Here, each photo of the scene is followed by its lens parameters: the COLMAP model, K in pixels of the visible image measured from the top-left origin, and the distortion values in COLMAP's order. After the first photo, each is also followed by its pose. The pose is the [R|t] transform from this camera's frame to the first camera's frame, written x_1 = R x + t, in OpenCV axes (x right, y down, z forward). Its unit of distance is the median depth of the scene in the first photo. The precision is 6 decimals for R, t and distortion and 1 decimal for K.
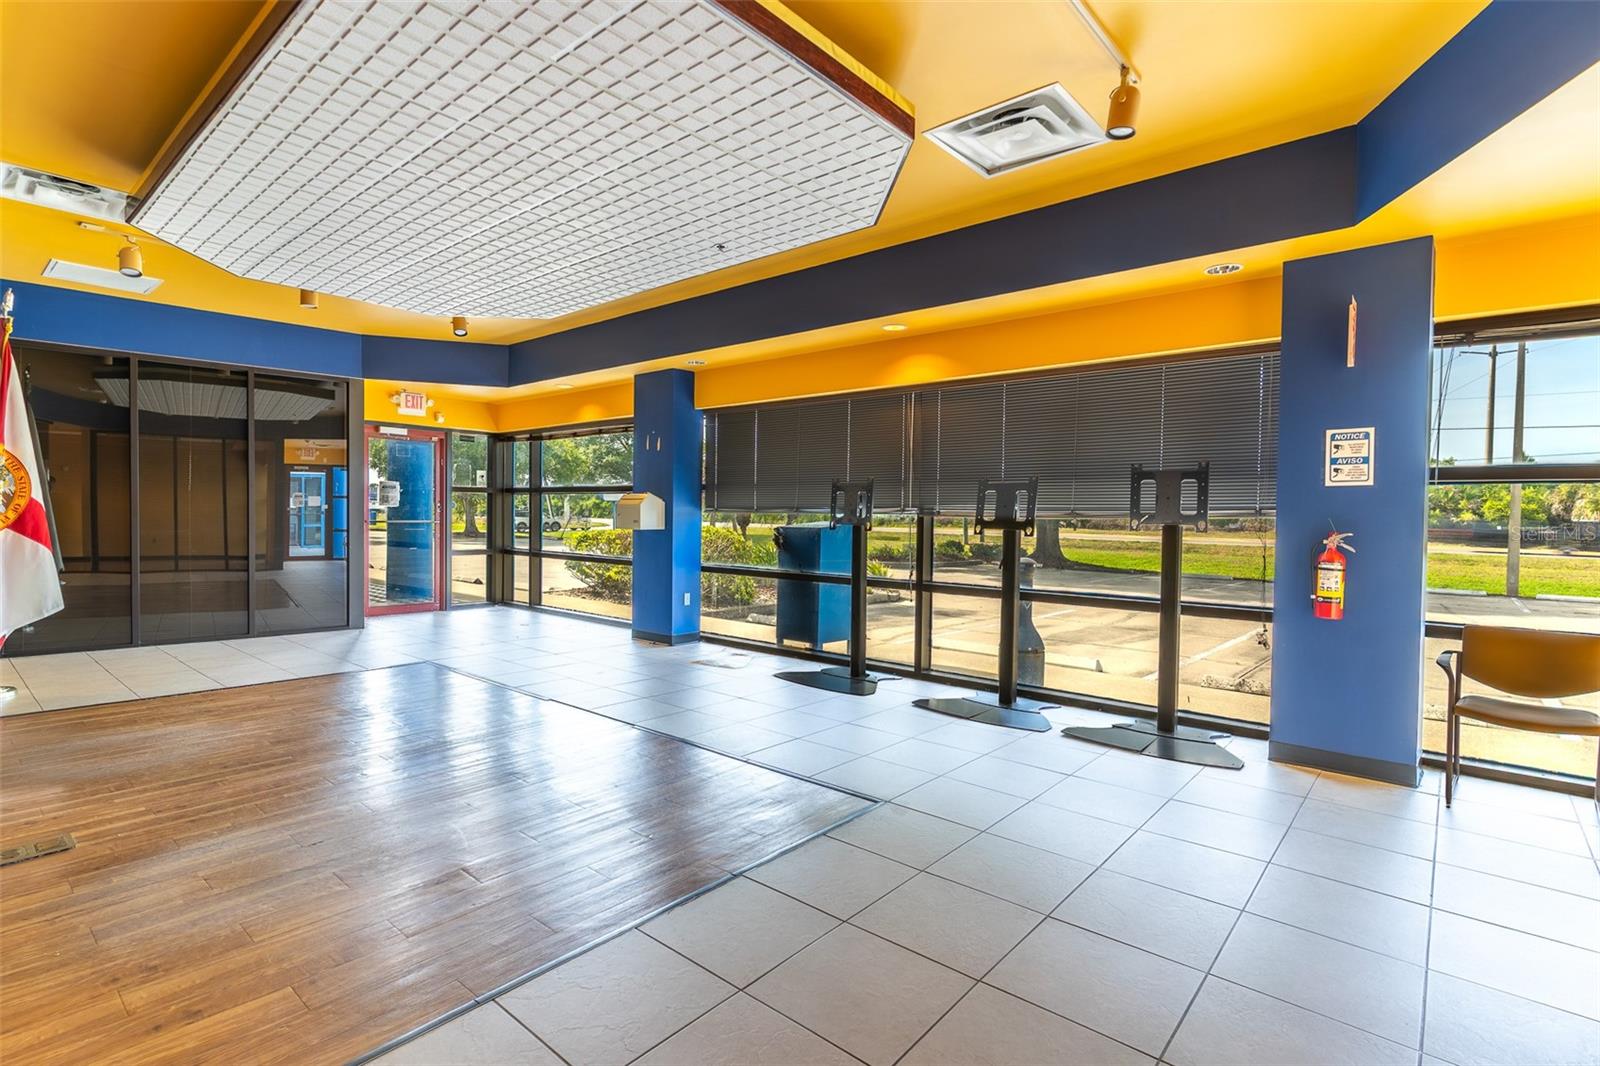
lens RADIAL K [[770.1, 0, 792.2], [0, 770.1, 530.5], [0, 0, 1]] dist [-0.001550, -0.001482]
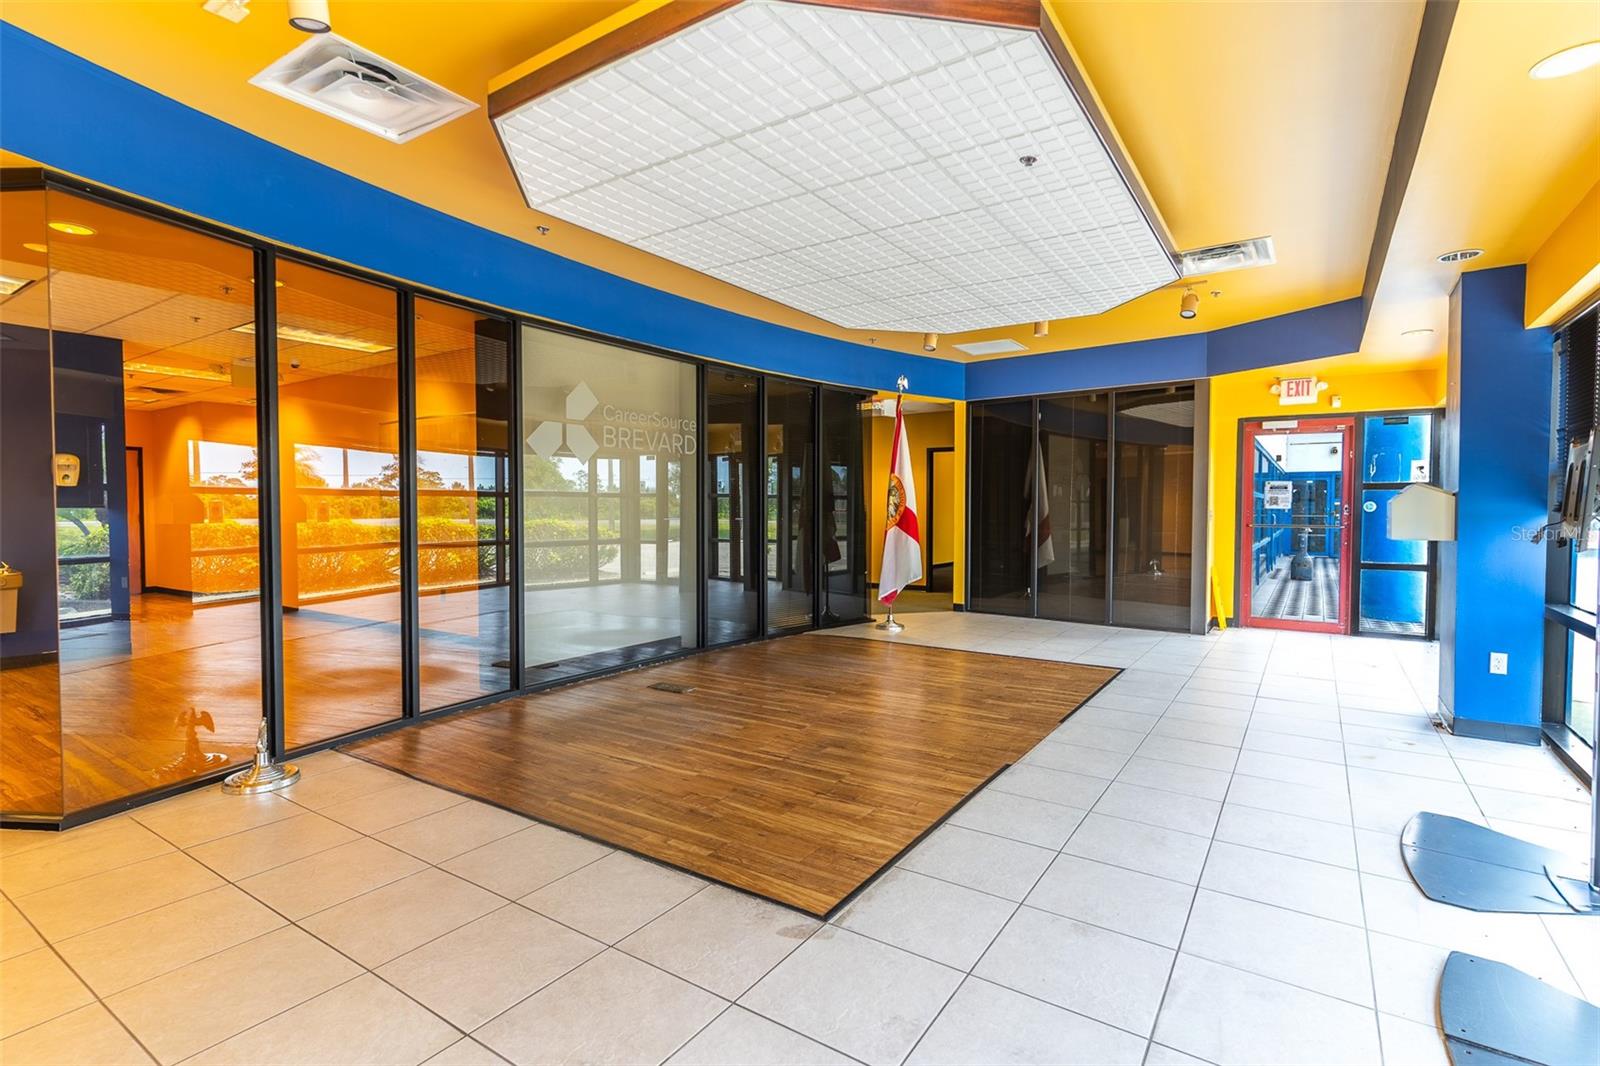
lens RADIAL K [[770.1, 0, 799.1], [0, 770.1, 529.2], [0, 0, 1]] dist [-0.001550, -0.001482]
pose [[0.127776, 0.008383, -0.991768, 0.335201], [-0.023440, 0.999710, 0.005430, 0.000642], [0.991526, 0.022553, 0.127936, 0.370058]]
